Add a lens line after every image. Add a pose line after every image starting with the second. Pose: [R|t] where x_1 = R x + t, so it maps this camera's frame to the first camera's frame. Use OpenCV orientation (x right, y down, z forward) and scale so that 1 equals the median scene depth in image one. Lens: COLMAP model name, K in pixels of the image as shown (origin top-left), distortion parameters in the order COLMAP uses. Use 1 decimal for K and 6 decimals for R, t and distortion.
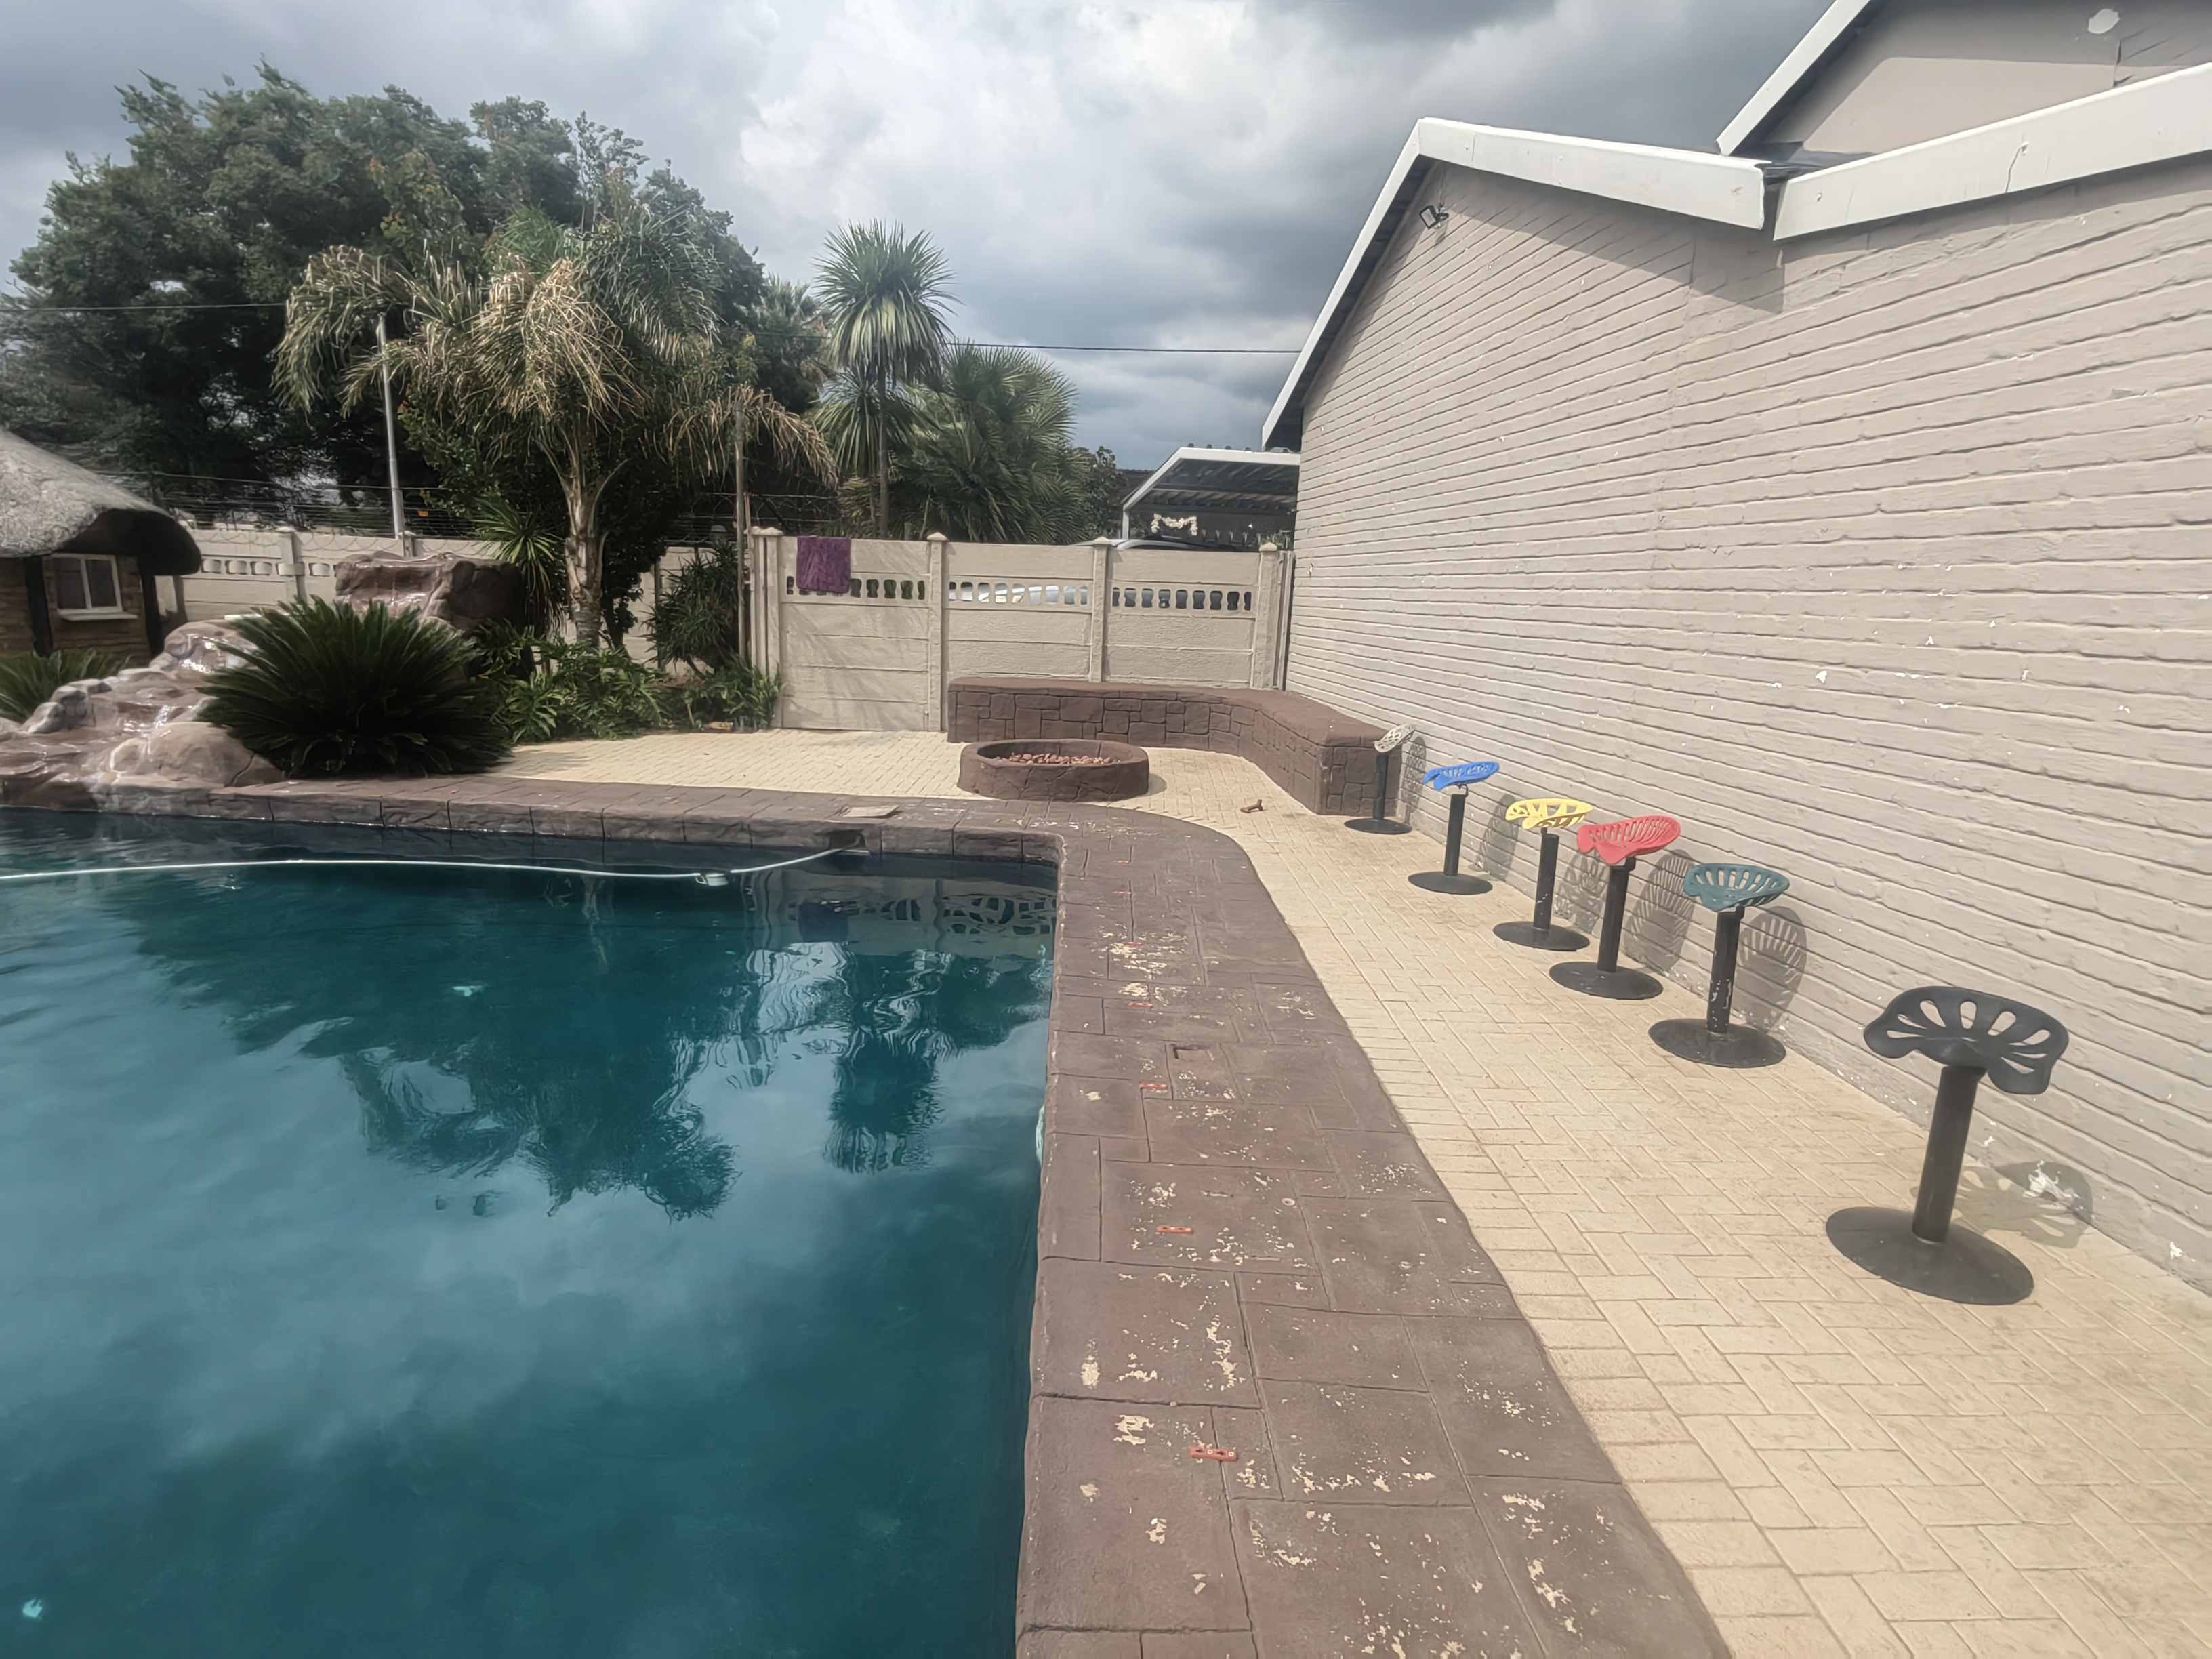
lens RADIAL K [[1179.8, 0, 1106.0], [0, 1179.8, 829.5], [0, 0, 1]] dist [0.000146, 0.000371]
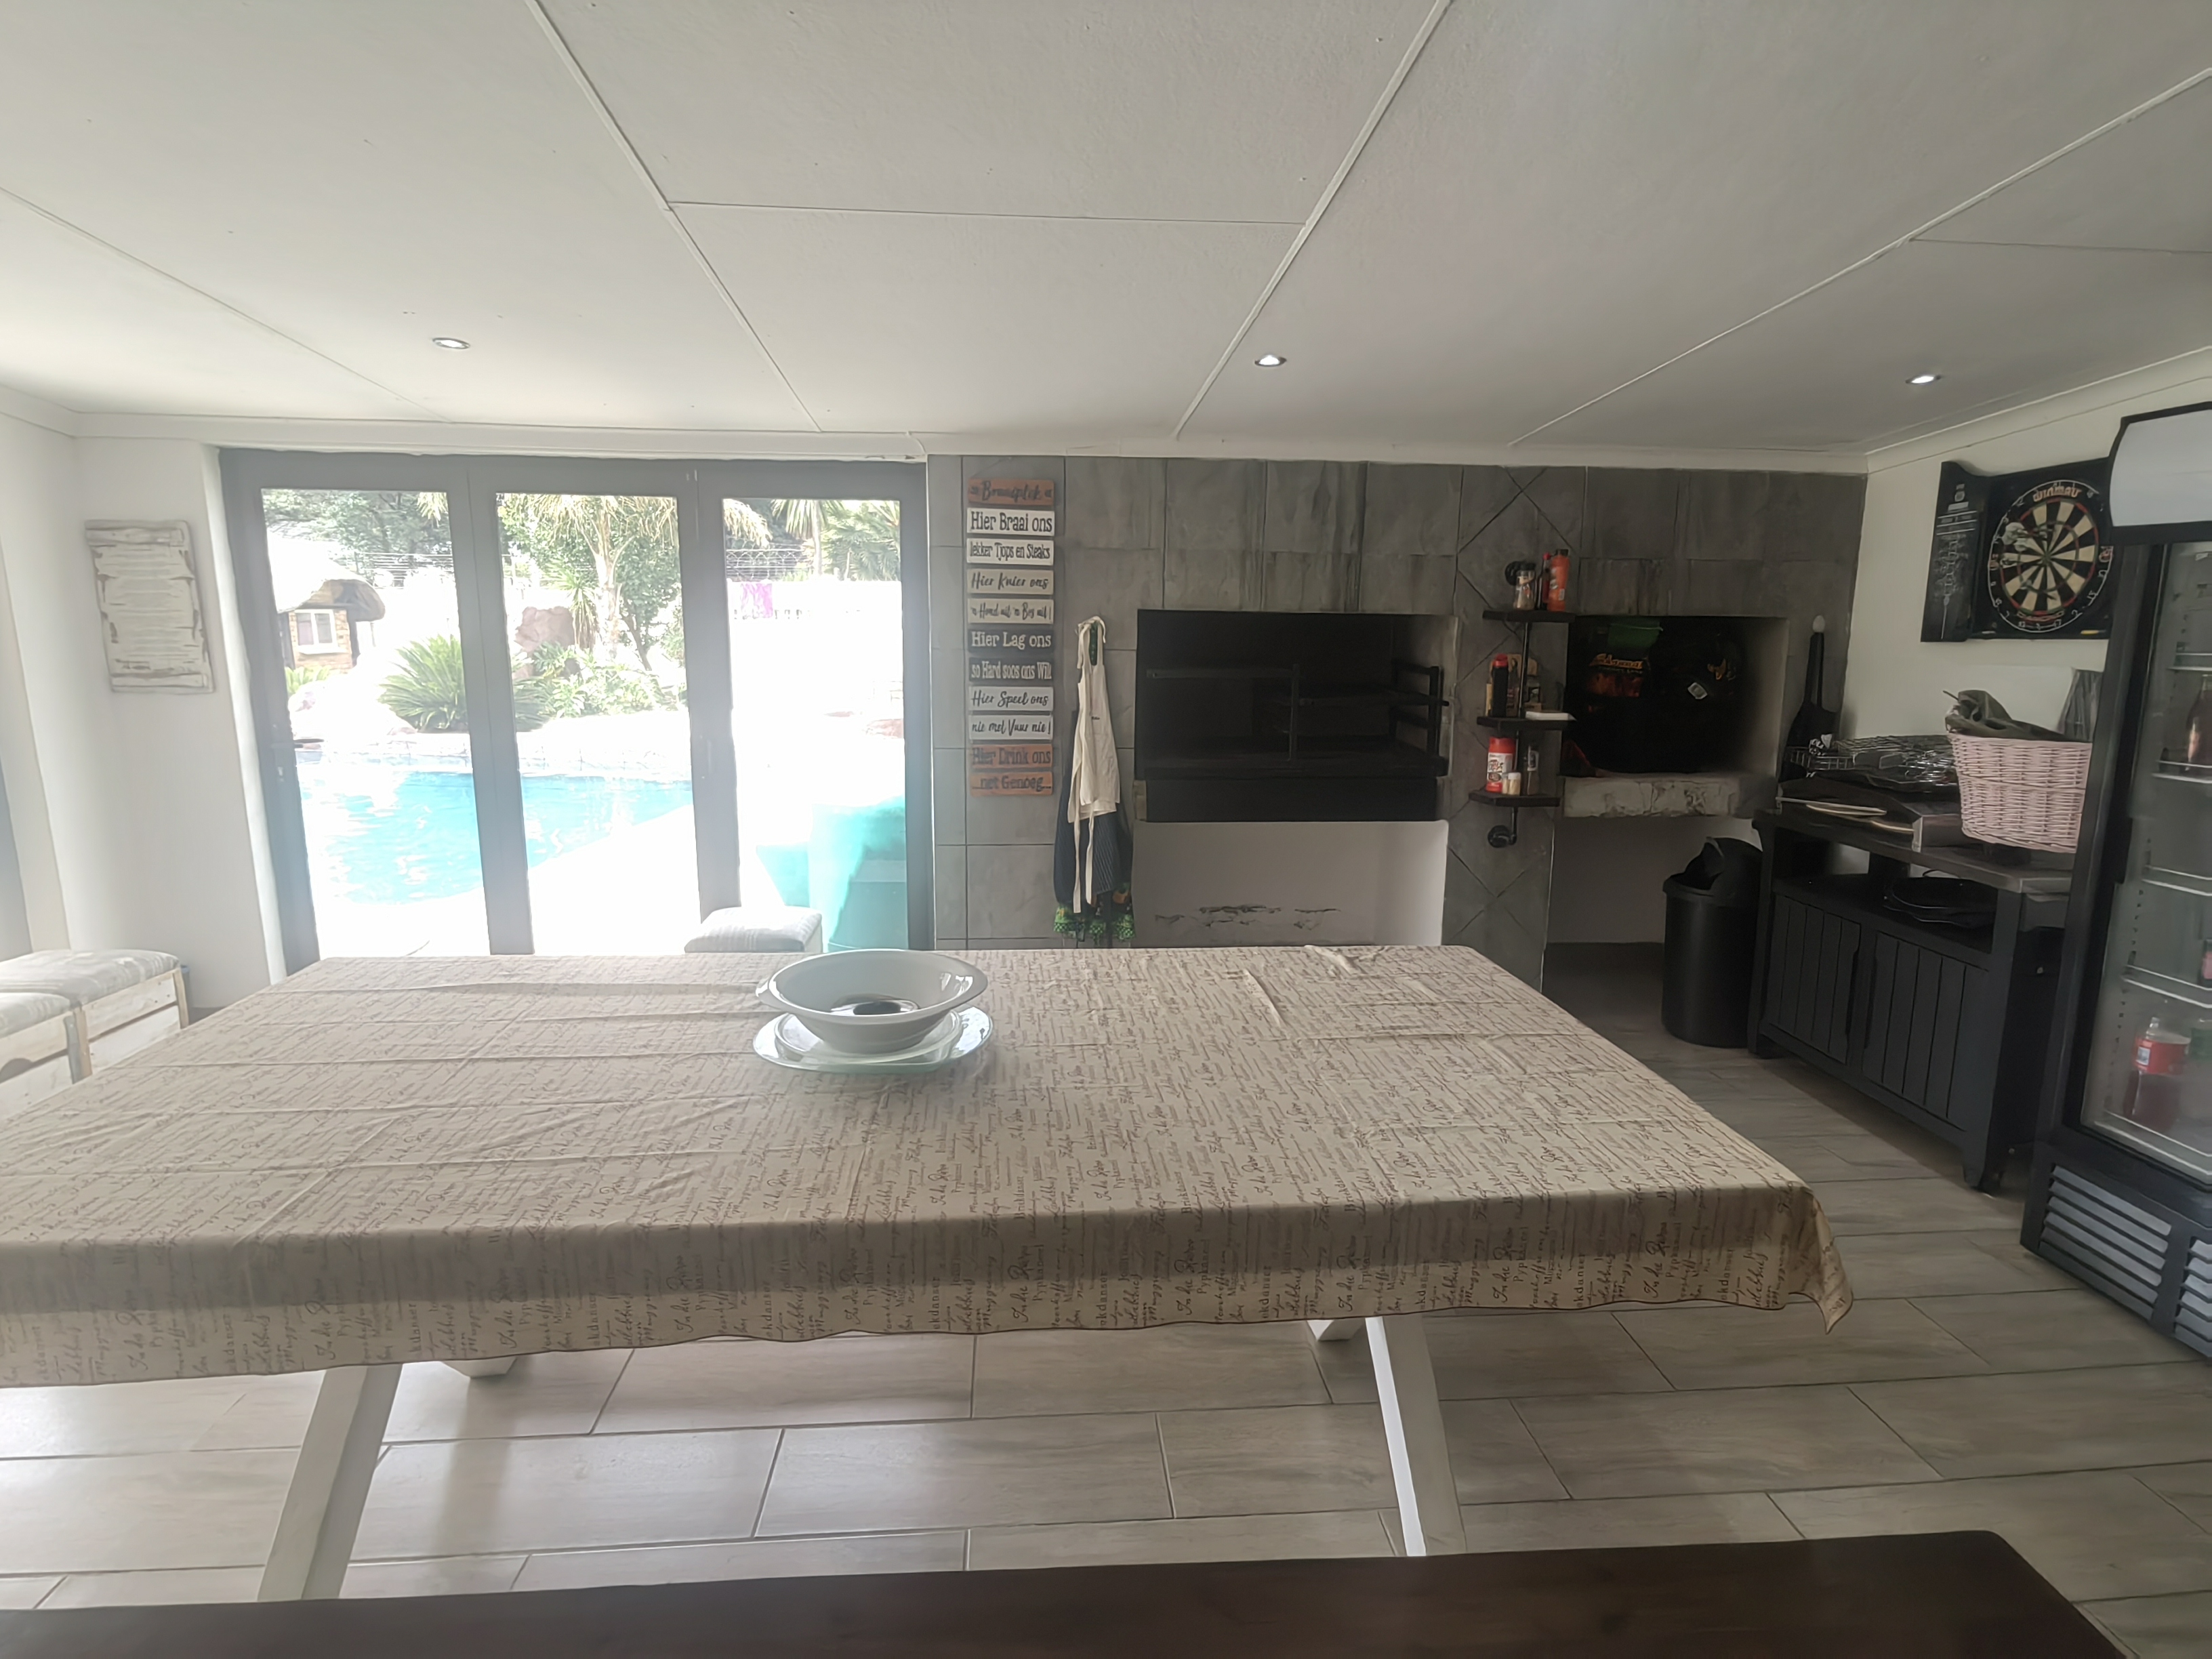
lens RADIAL K [[1179.8, 0, 1106.0], [0, 1179.8, 829.5], [0, 0, 1]] dist [0.000146, 0.000371]
pose [[0.992665, -0.013145, -0.120182, 0.322438], [0.011115, 0.999784, -0.017546, 0.086825], [0.120386, 0.016081, 0.992597, -0.376173]]
